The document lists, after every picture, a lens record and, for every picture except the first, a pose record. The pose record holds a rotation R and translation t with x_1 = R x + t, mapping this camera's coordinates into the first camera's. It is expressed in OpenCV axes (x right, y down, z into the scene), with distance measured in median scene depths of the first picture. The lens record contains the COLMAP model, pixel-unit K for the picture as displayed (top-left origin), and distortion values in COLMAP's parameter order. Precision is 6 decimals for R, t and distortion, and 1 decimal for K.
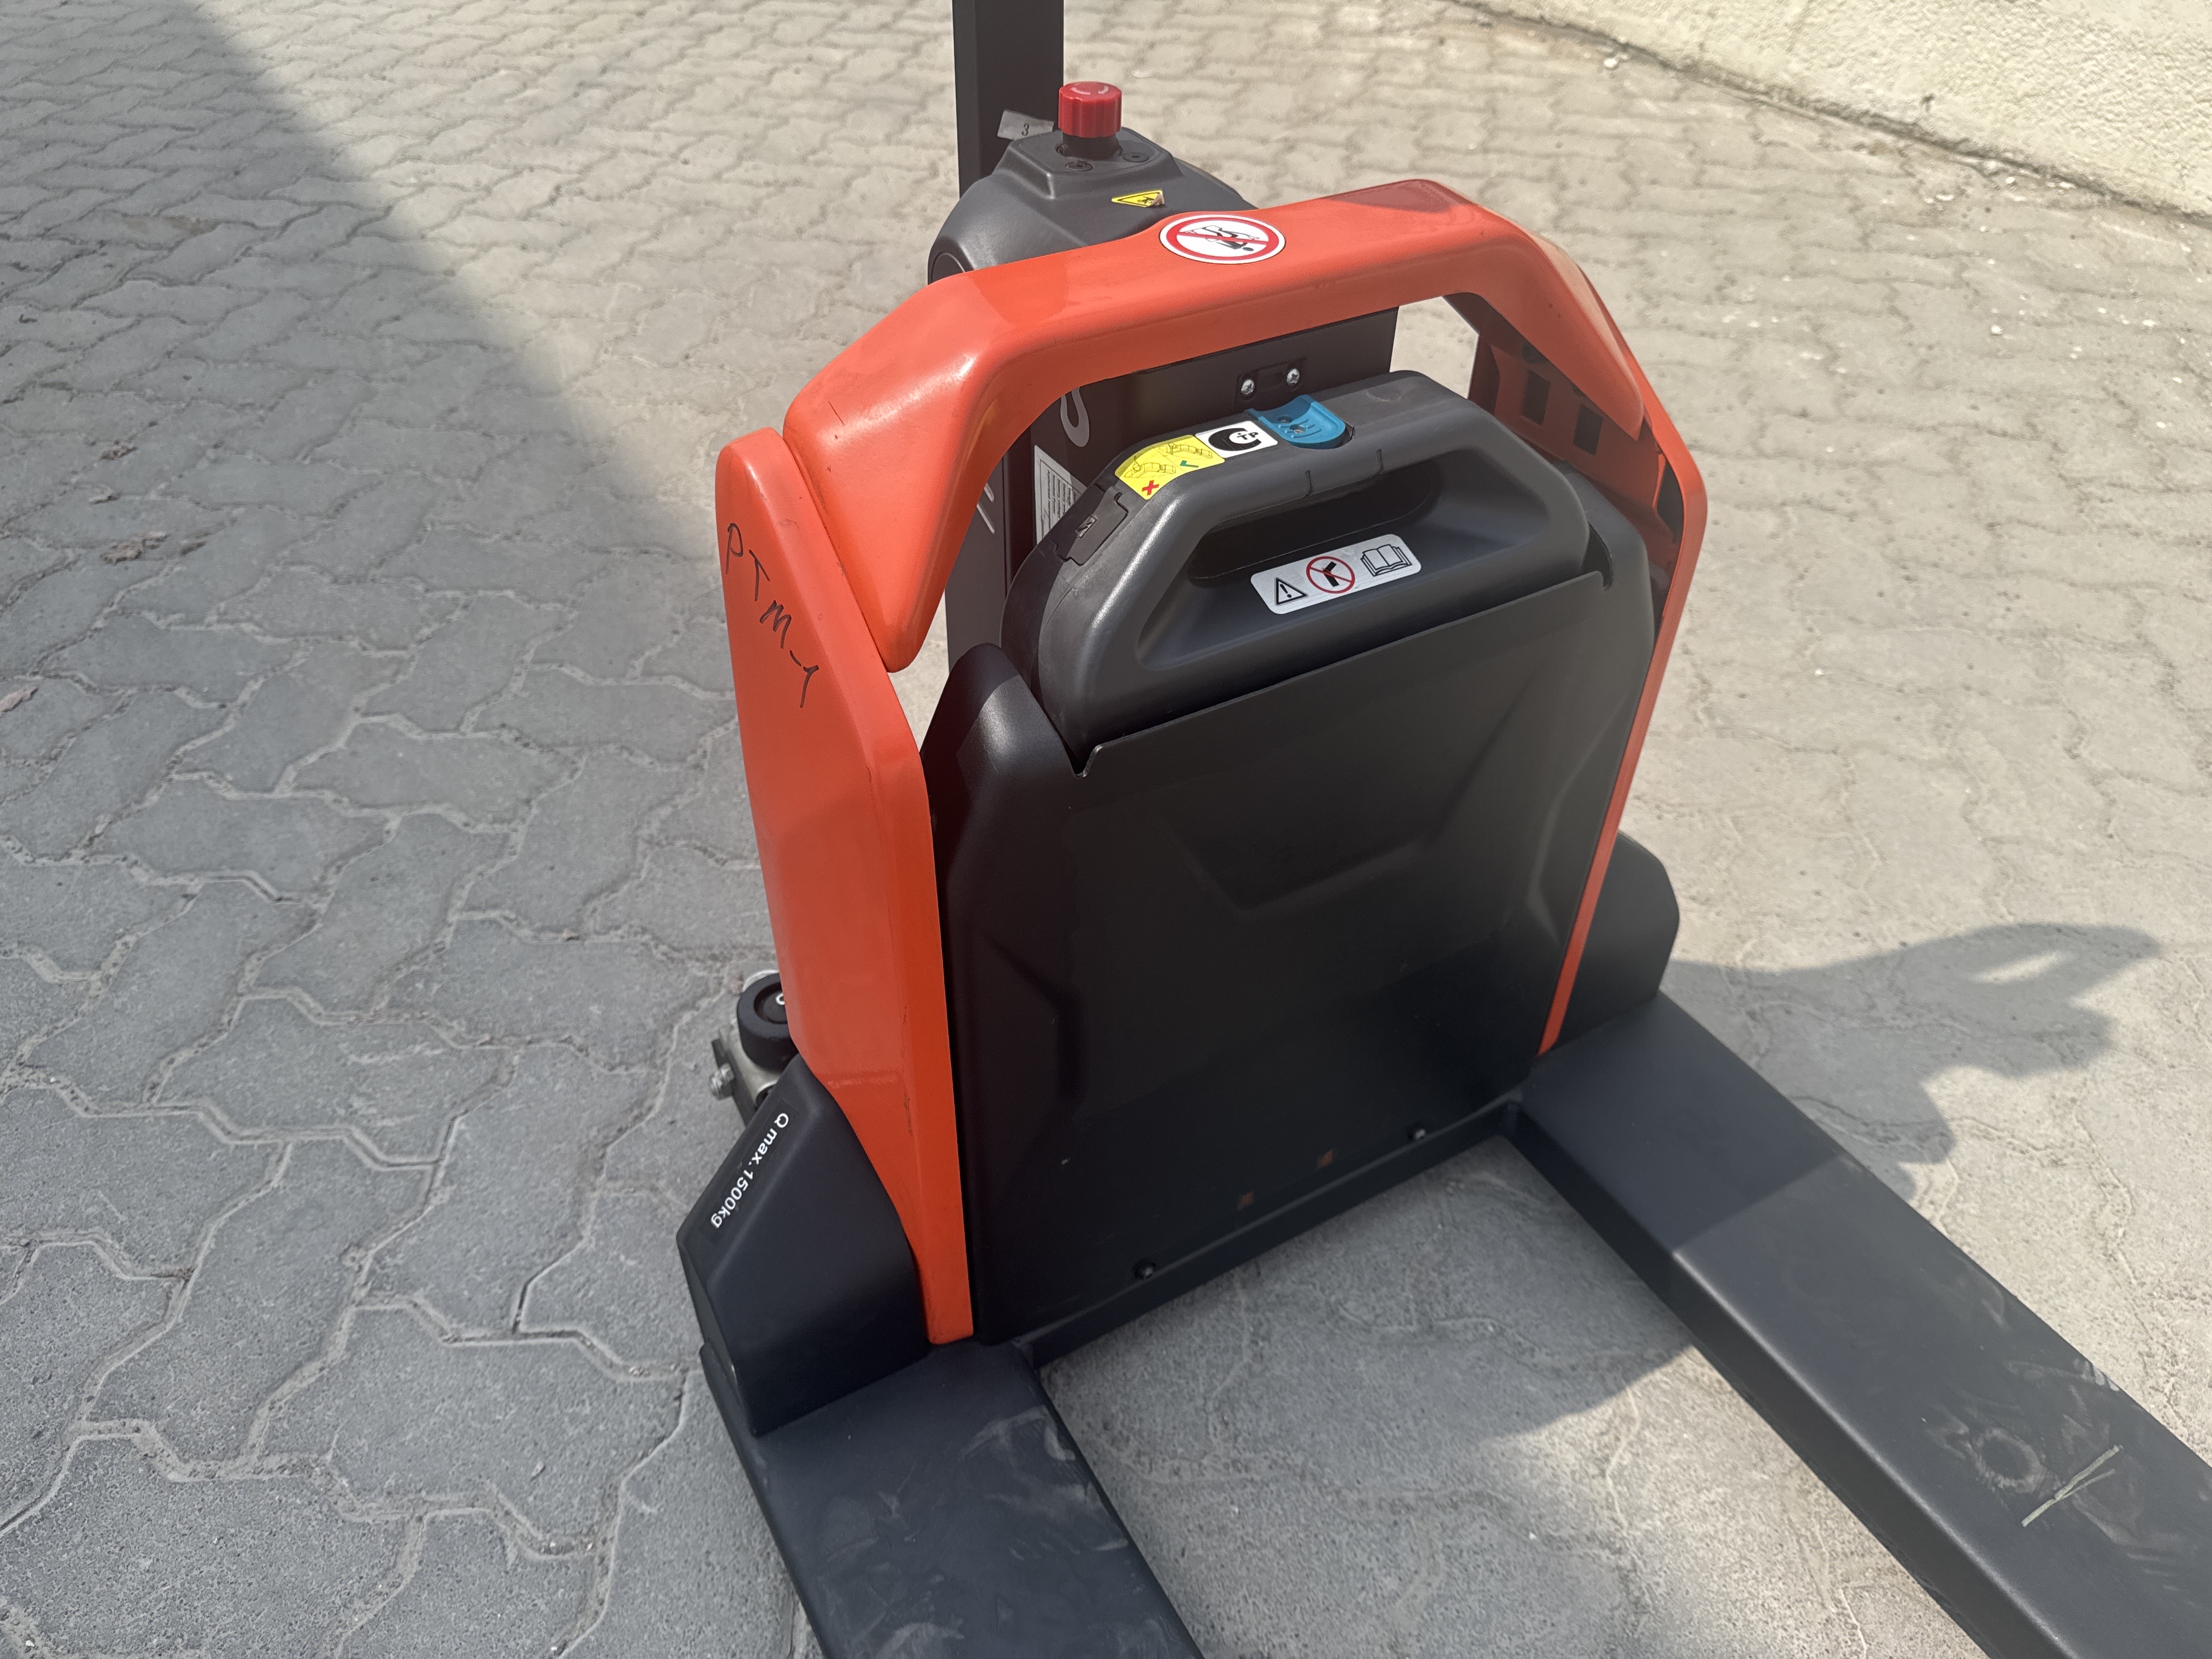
lens RADIAL K [[1581.4, 0, 1105.5], [0, 1581.4, 836.9], [0, 0, 1]] dist [0.002737, -0.020617]
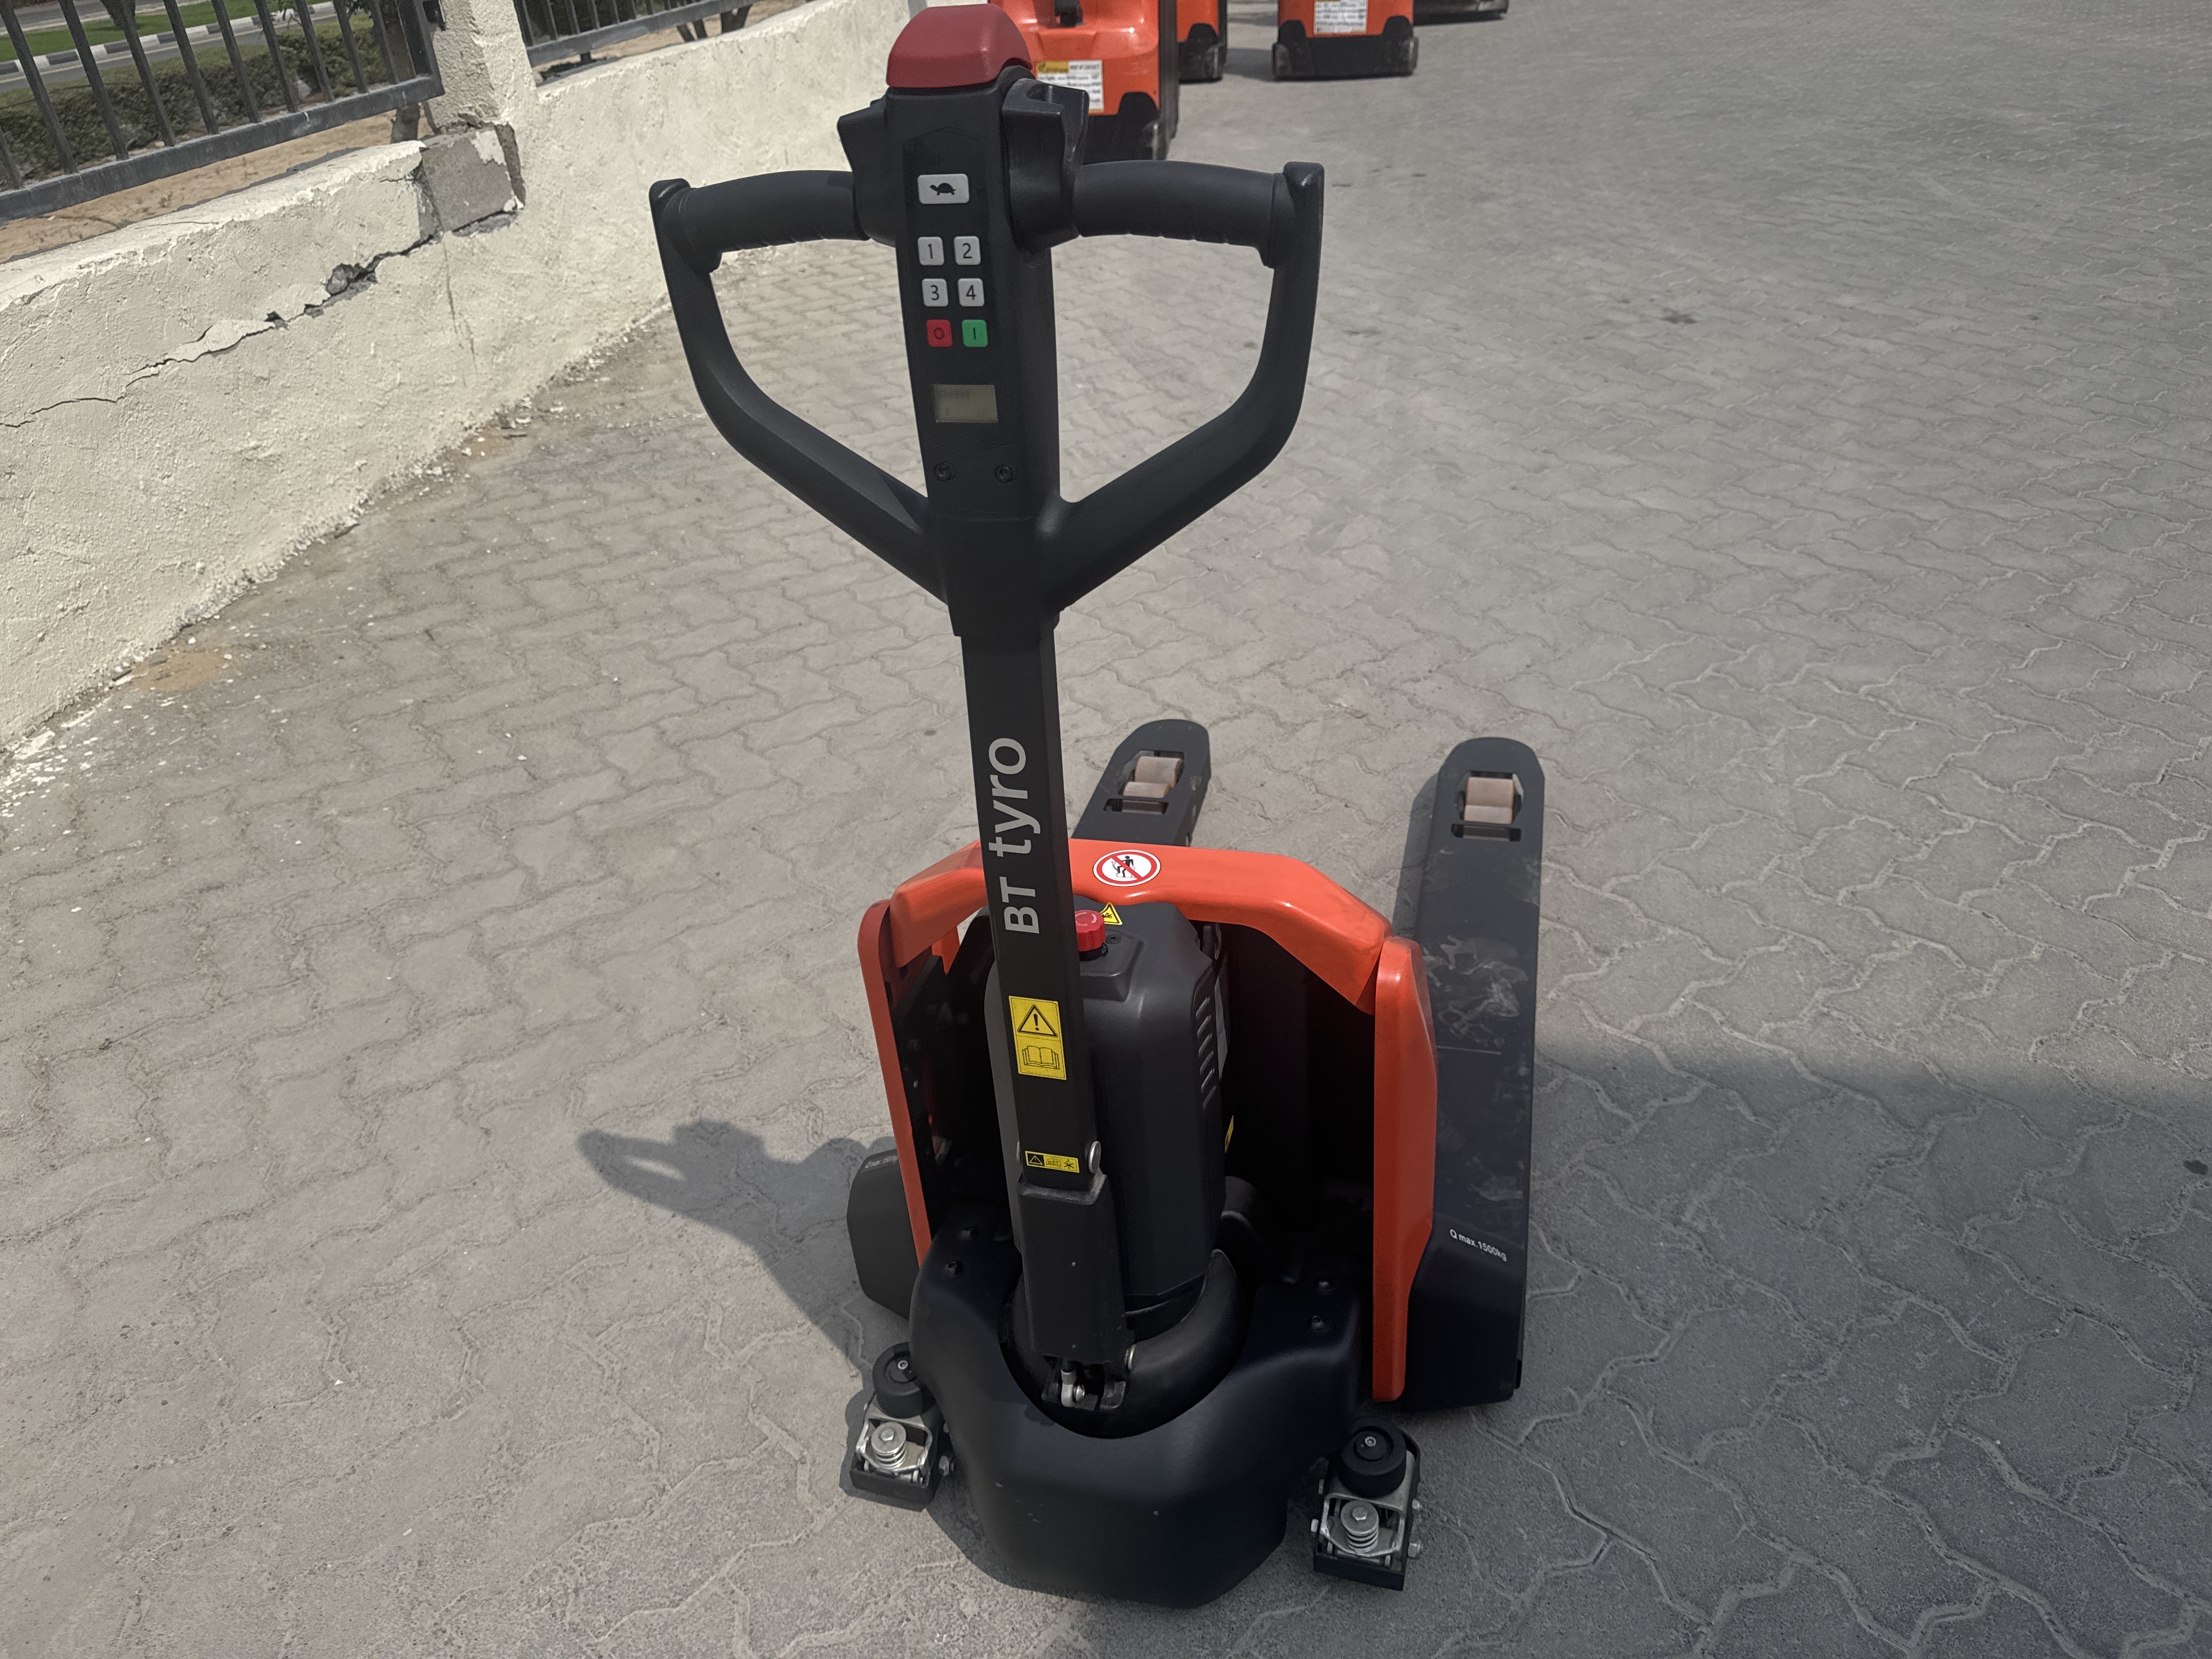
lens RADIAL K [[1581.4, 0, 1117.9], [0, 1581.4, 811.5], [0, 0, 1]] dist [0.002737, -0.020617]
pose [[-0.712958, -0.334765, 0.616136, -0.580874], [0.498555, 0.375880, 0.781126, -1.040113], [-0.493087, 0.864087, -0.101088, 0.640035]]
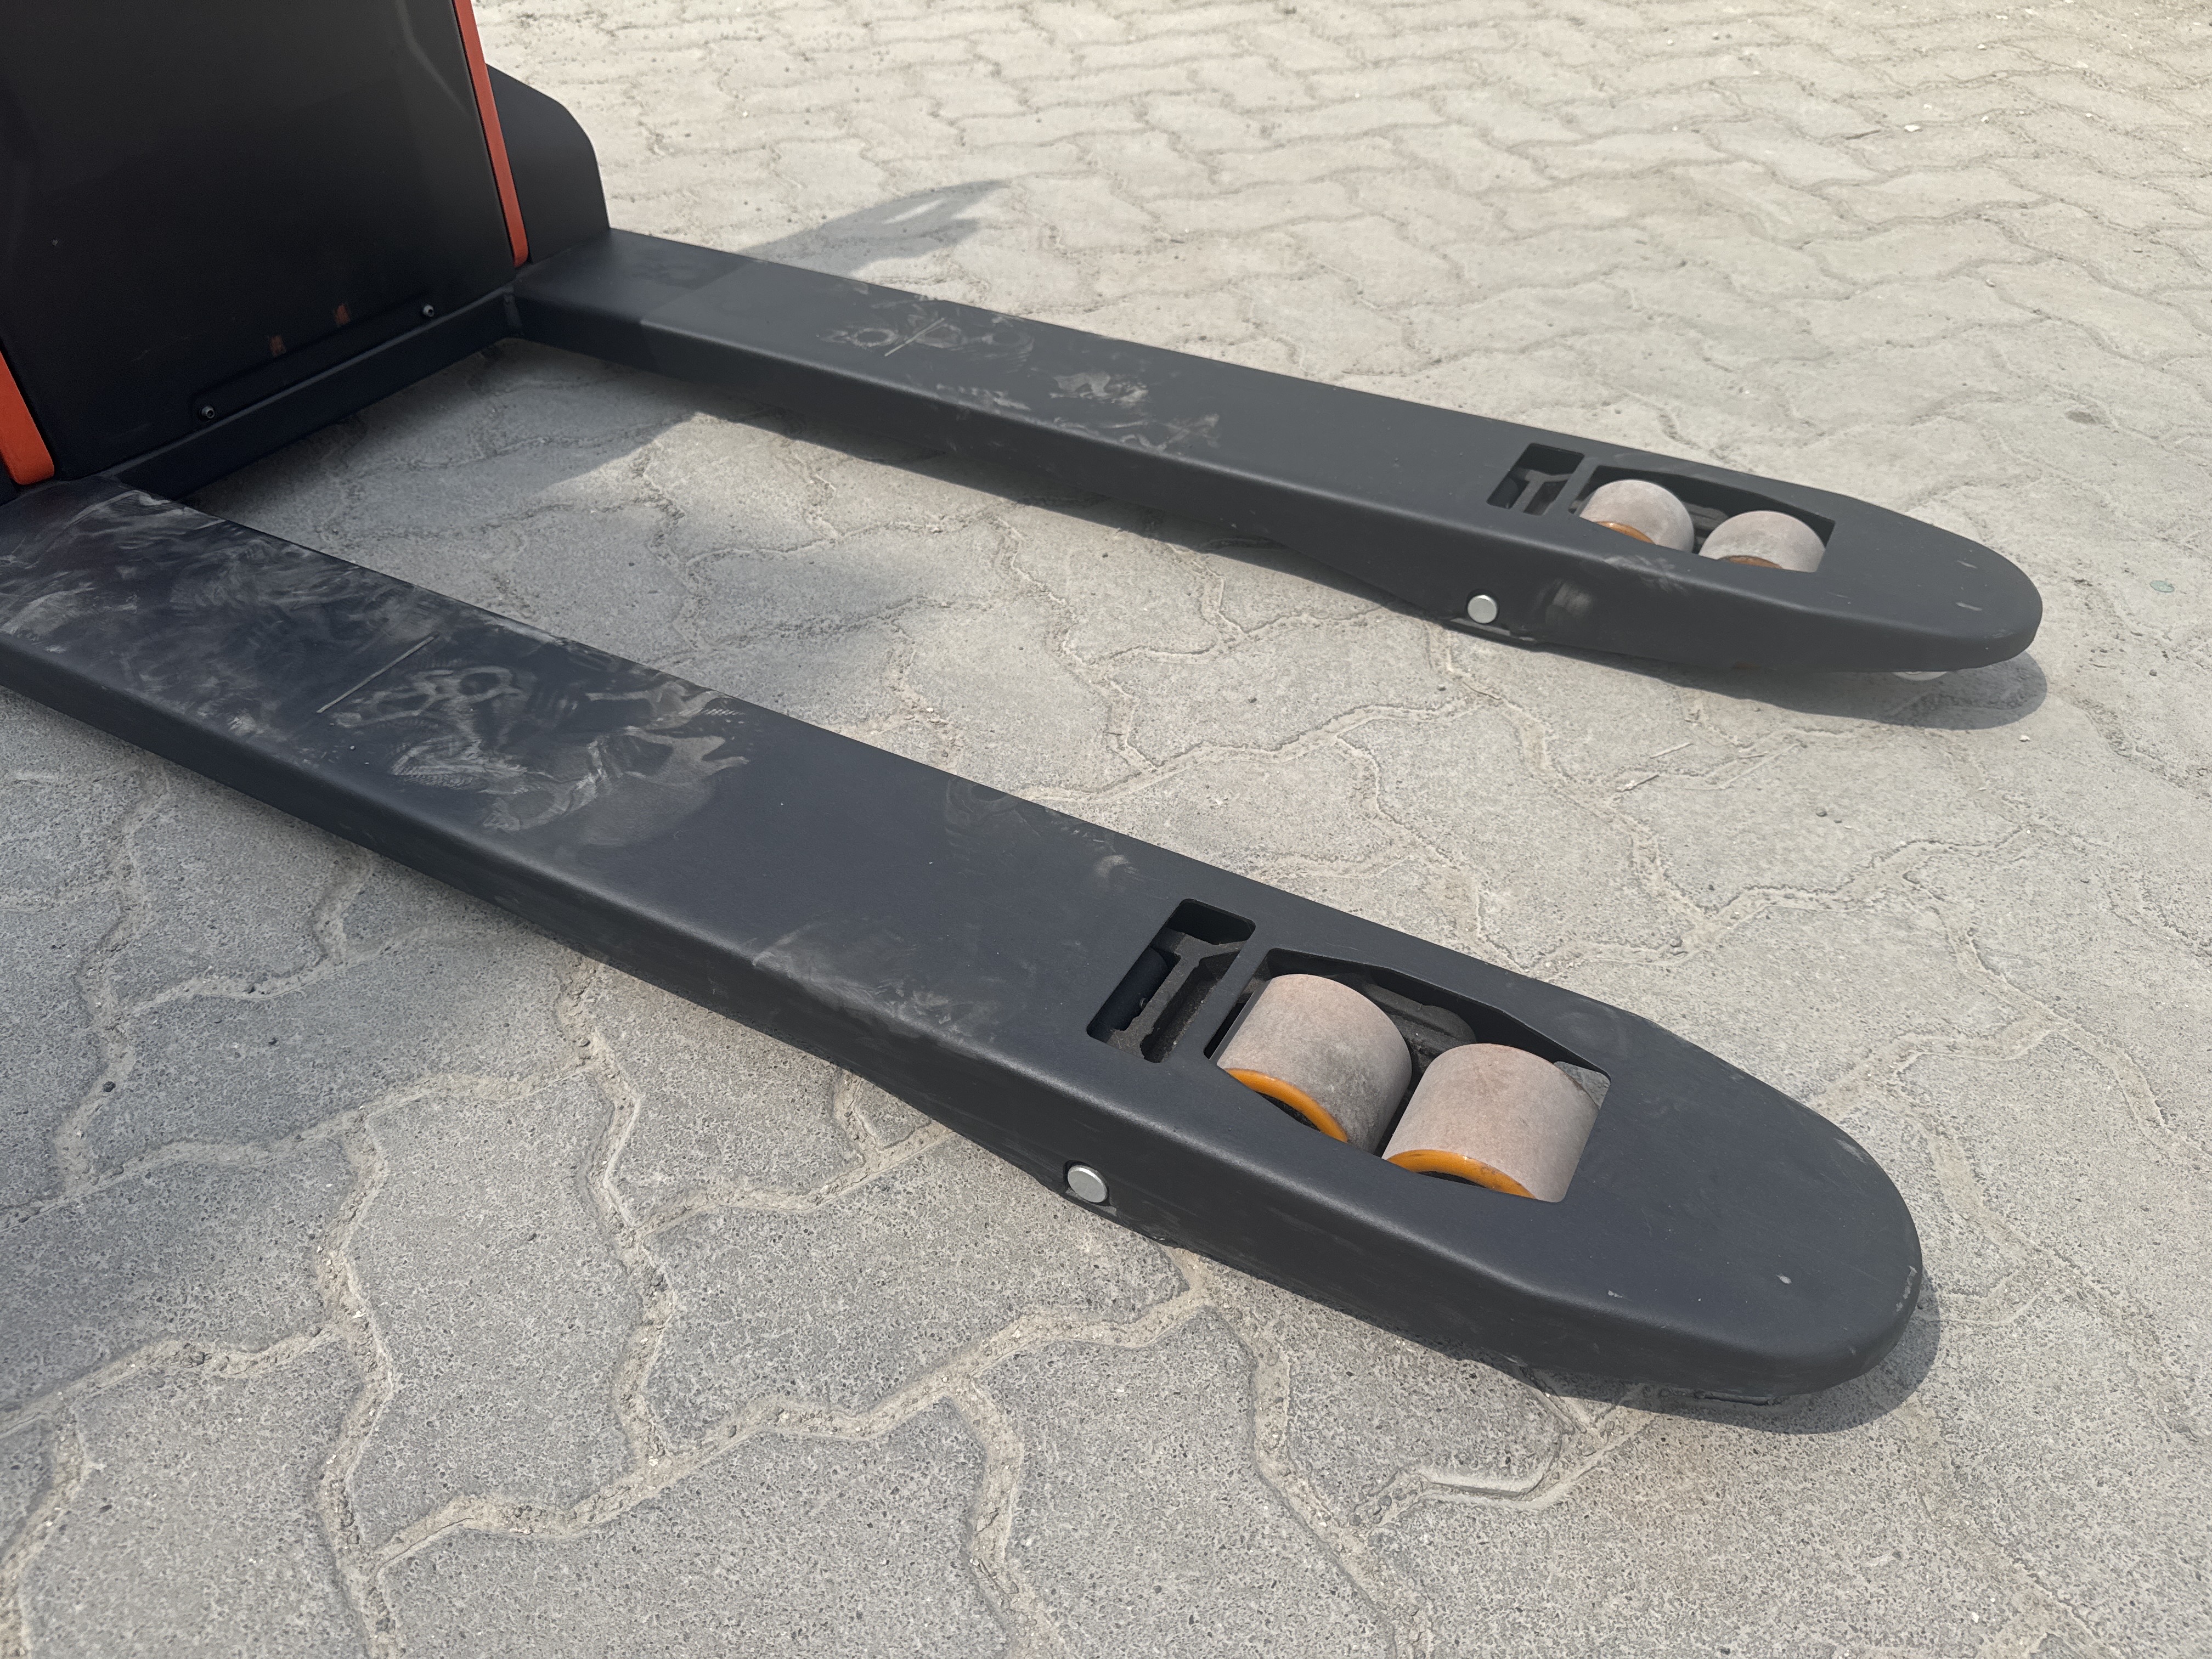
lens RADIAL K [[1581.4, 0, 1123.2], [0, 1581.4, 818.1], [0, 0, 1]] dist [0.002737, -0.020617]
pose [[0.851484, -0.348429, 0.391884, 0.030466], [0.353258, 0.933444, 0.062380, 0.549827], [-0.387536, 0.085321, 0.917898, -0.259565]]
